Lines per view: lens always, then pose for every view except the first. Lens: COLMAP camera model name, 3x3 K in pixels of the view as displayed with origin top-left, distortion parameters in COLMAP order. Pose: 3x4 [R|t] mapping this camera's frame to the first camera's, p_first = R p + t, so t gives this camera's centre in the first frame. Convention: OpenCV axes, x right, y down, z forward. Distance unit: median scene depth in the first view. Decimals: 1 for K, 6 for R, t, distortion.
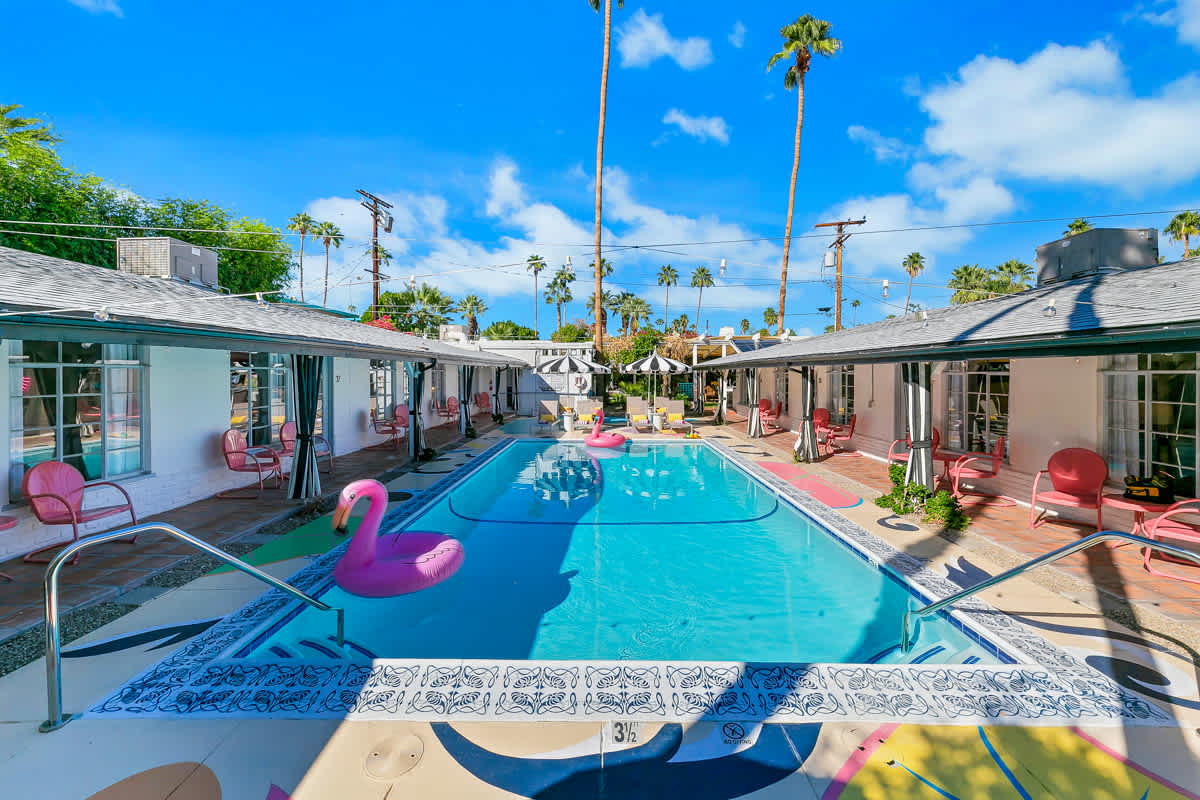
lens RADIAL K [[476.3, 0, 593.5], [0, 476.3, 383.5], [0, 0, 1]] dist [0.001641, -0.000555]
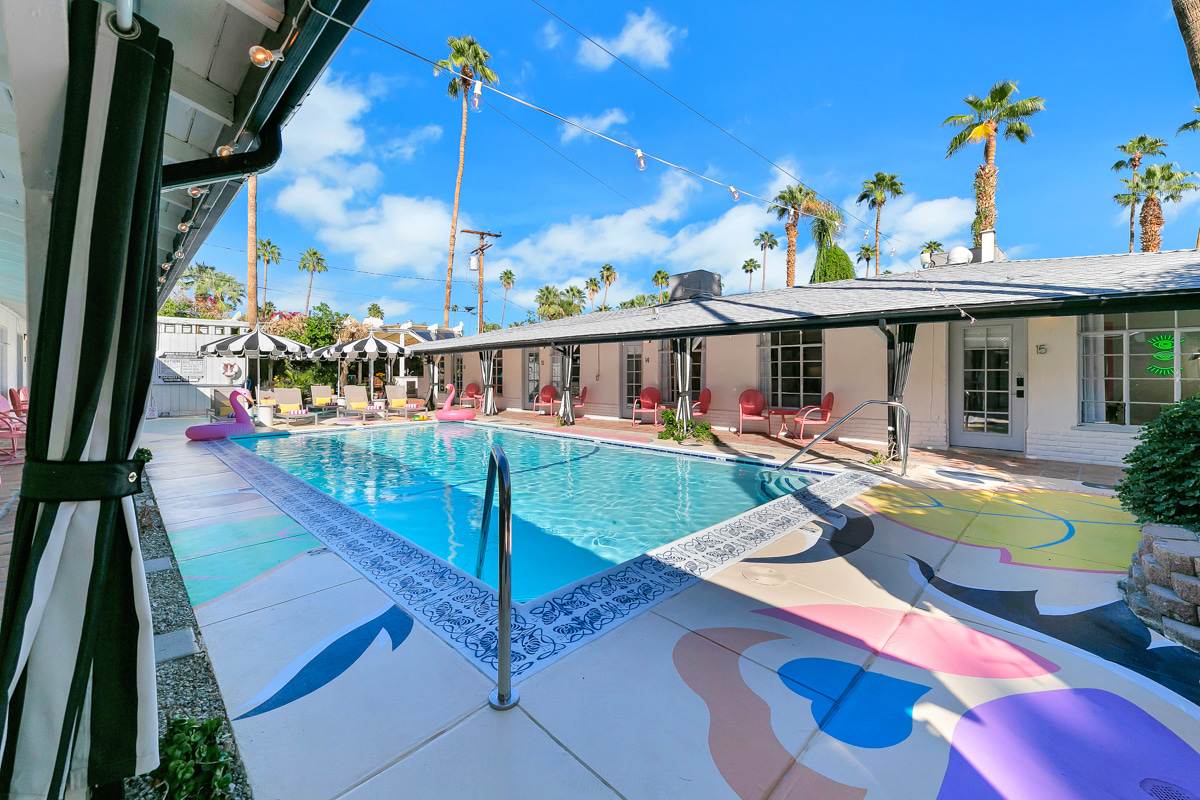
lens RADIAL K [[491.3, 0, 575.9], [0, 491.3, 376.1], [0, 0, 1]] dist [0.013359, -0.000072]
pose [[0.705526, -0.001324, 0.708682, -0.286972], [0.015518, 0.999787, -0.013581, 0.038392], [-0.708514, 0.020579, 0.705397, 0.063682]]
